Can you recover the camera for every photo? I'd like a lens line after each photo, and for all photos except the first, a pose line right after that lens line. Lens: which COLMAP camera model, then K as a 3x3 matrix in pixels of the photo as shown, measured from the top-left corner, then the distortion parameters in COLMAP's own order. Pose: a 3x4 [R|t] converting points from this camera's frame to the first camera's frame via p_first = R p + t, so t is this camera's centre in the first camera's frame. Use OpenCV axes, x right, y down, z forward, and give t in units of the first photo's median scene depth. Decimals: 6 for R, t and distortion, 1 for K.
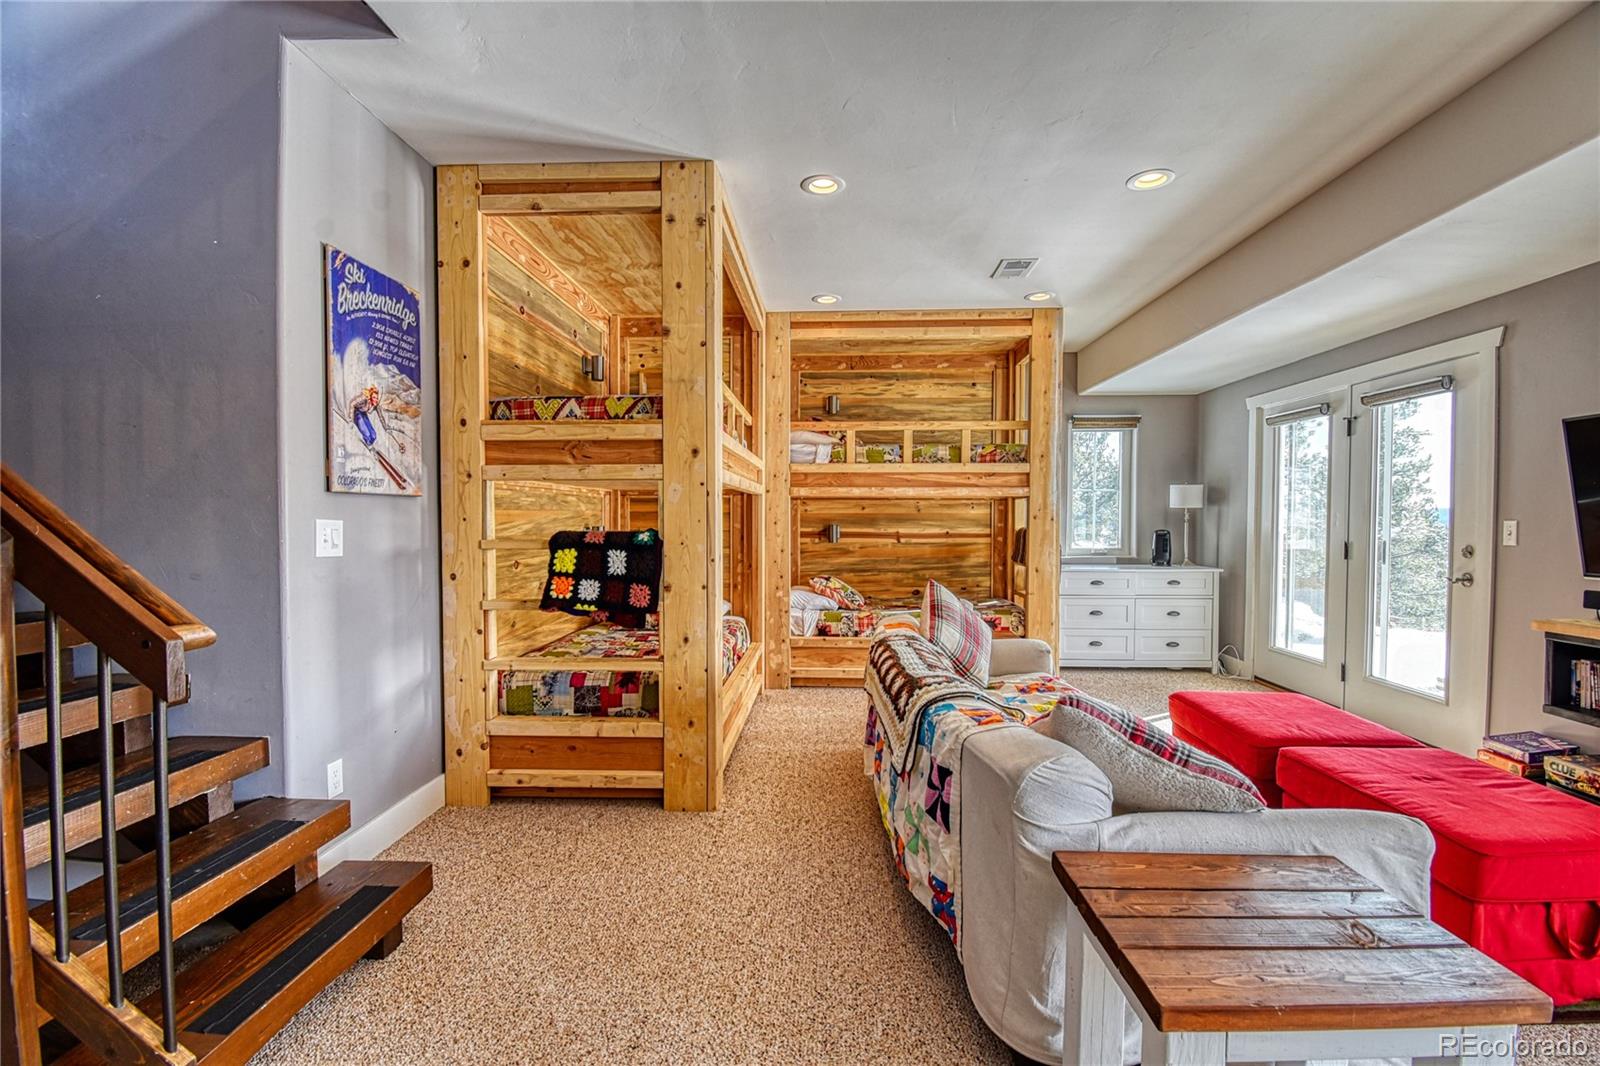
lens RADIAL K [[707.4, 0, 800.6], [0, 707.4, 534.1], [0, 0, 1]] dist [0.017789, -0.024606]
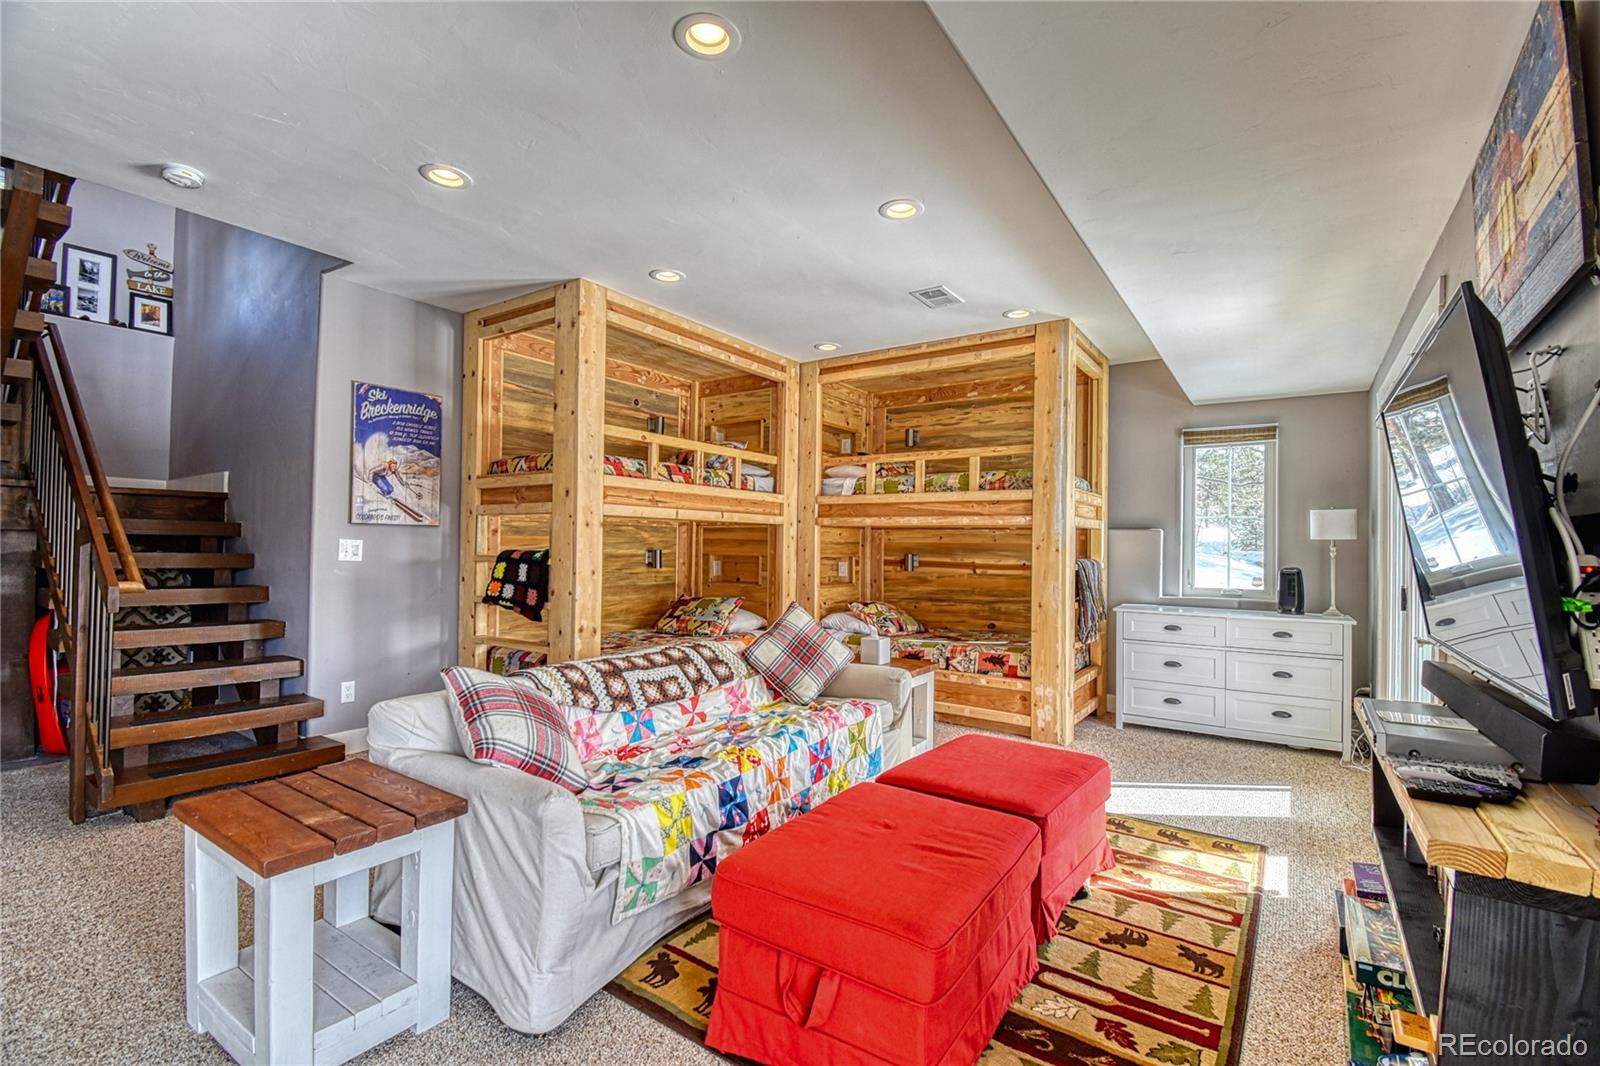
lens RADIAL K [[707.4, 0, 800.6], [0, 707.4, 534.1], [0, 0, 1]] dist [0.017789, -0.024606]
pose [[0.847350, 0.002959, -0.531026, 0.561812], [-0.026563, 0.998969, -0.036820, 0.000543], [0.530370, 0.045306, 0.846555, 0.057605]]
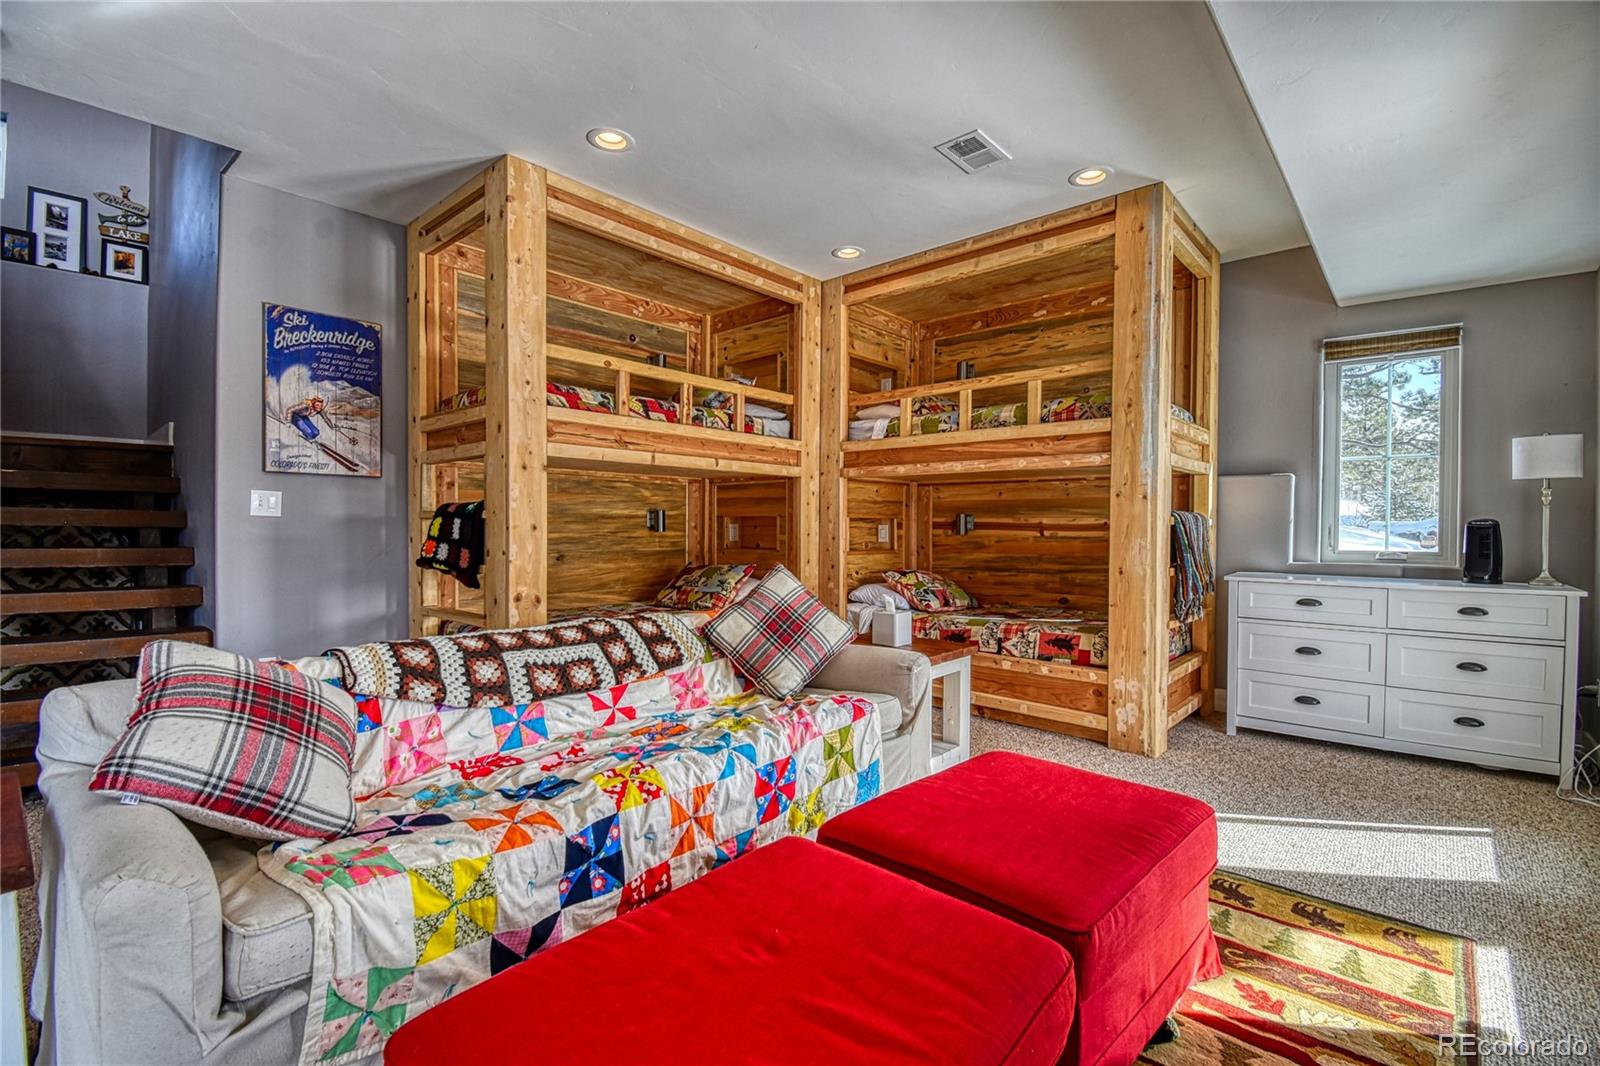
lens RADIAL K [[707.4, 0, 800.6], [0, 707.4, 534.1], [0, 0, 1]] dist [0.017789, -0.024606]
pose [[0.775811, 0.012966, -0.630833, 0.531105], [-0.021931, 0.999739, -0.006423, 0.025925], [0.630585, 0.018818, 0.775892, 0.269583]]
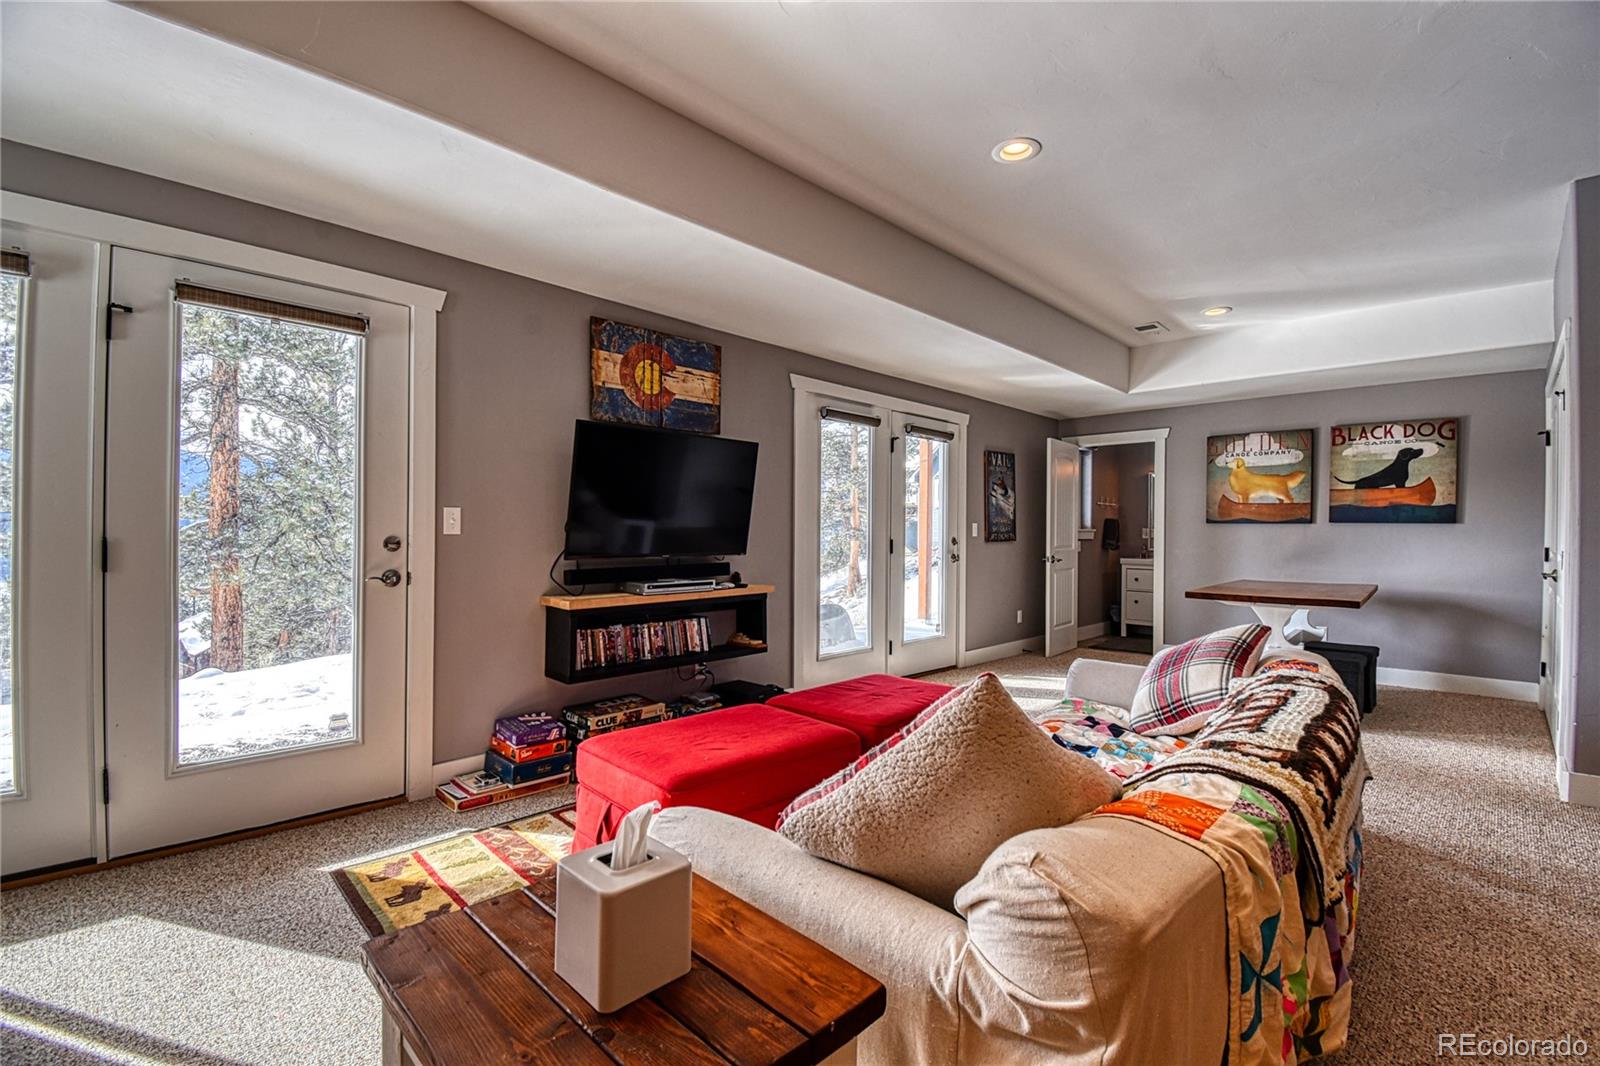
lens RADIAL K [[707.4, 0, 800.6], [0, 707.4, 534.1], [0, 0, 1]] dist [0.017789, -0.024606]
pose [[-0.742292, -0.008331, 0.670025, 0.031330], [0.005055, 0.999825, 0.018032, 0.001124], [-0.670057, 0.016772, -0.742120, 0.925356]]
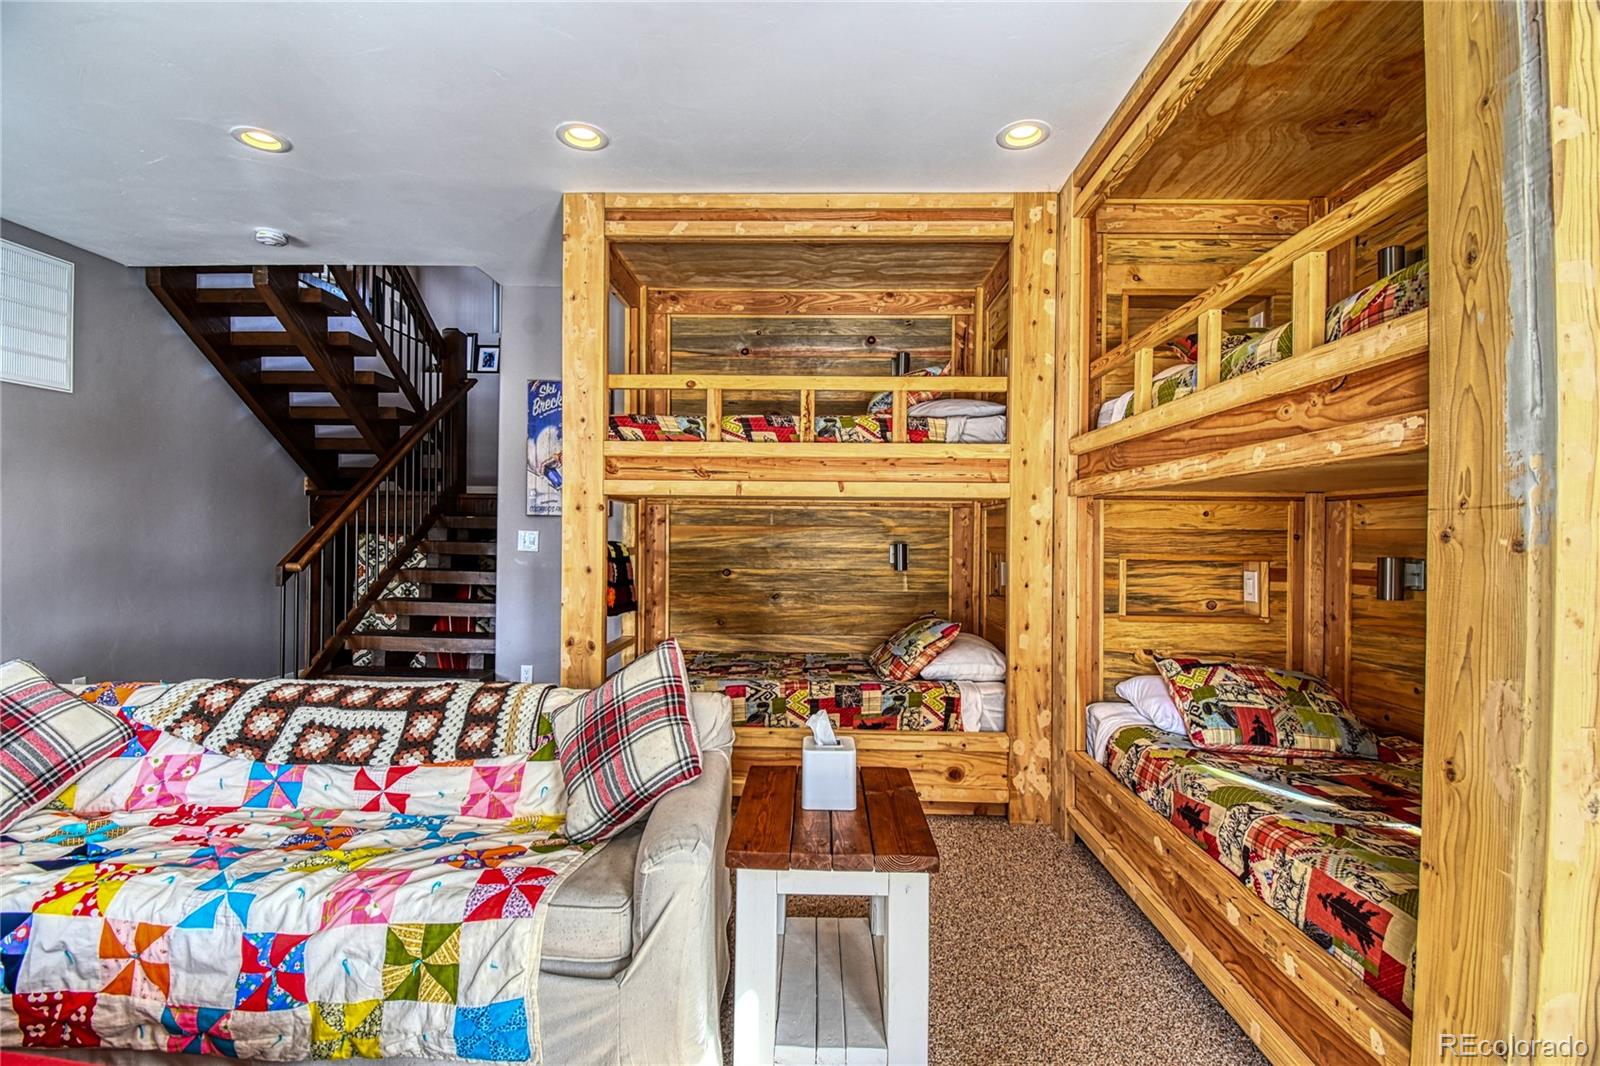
lens RADIAL K [[707.4, 0, 800.6], [0, 707.4, 534.1], [0, 0, 1]] dist [0.017789, -0.024606]
pose [[0.019681, 0.000649, -0.999806, 0.556684], [-0.035384, 0.999374, -0.000048, -0.017322], [0.999180, 0.035378, 0.019692, 0.794498]]
